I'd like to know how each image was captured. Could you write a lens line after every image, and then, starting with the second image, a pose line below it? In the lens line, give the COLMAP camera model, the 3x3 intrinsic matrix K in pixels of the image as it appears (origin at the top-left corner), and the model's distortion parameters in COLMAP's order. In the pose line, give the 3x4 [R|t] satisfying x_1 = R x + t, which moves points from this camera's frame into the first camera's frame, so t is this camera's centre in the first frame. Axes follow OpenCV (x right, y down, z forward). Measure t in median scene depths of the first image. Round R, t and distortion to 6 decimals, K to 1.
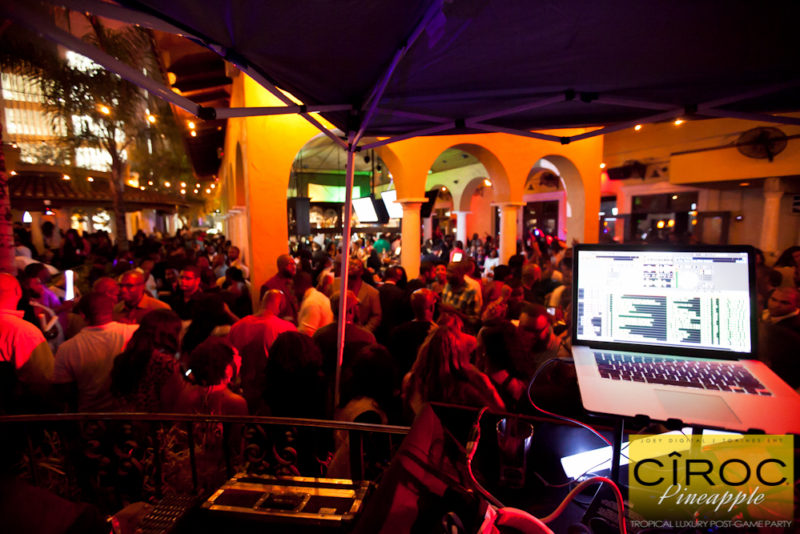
lens RADIAL K [[368.9, 0, 400.0], [0, 368.9, 267.0], [0, 0, 1]] dist [-0.040791, 0.013852]
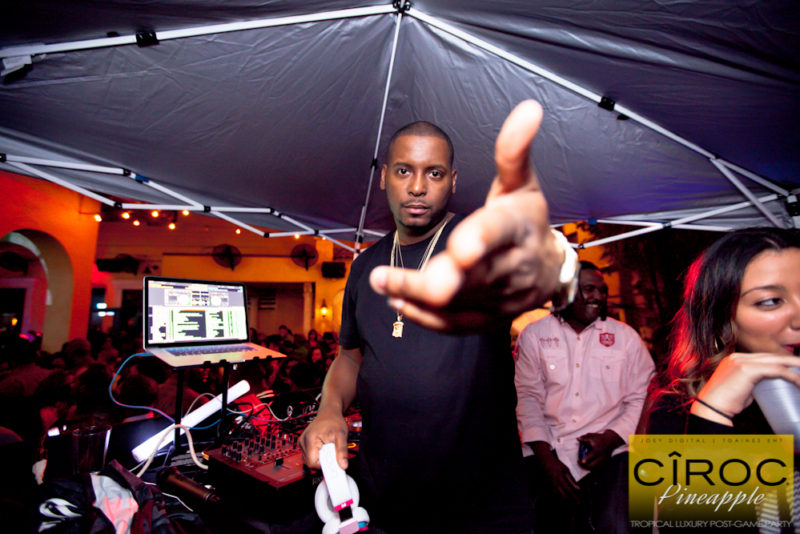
lens RADIAL K [[368.9, 0, 400.0], [0, 368.9, 267.0], [0, 0, 1]] dist [-0.040791, 0.013852]
pose [[0.338037, 0.137494, 0.931035, -0.488282], [0.119228, 0.975044, -0.187282, 0.281894], [-0.933550, 0.174314, 0.313208, -0.341032]]
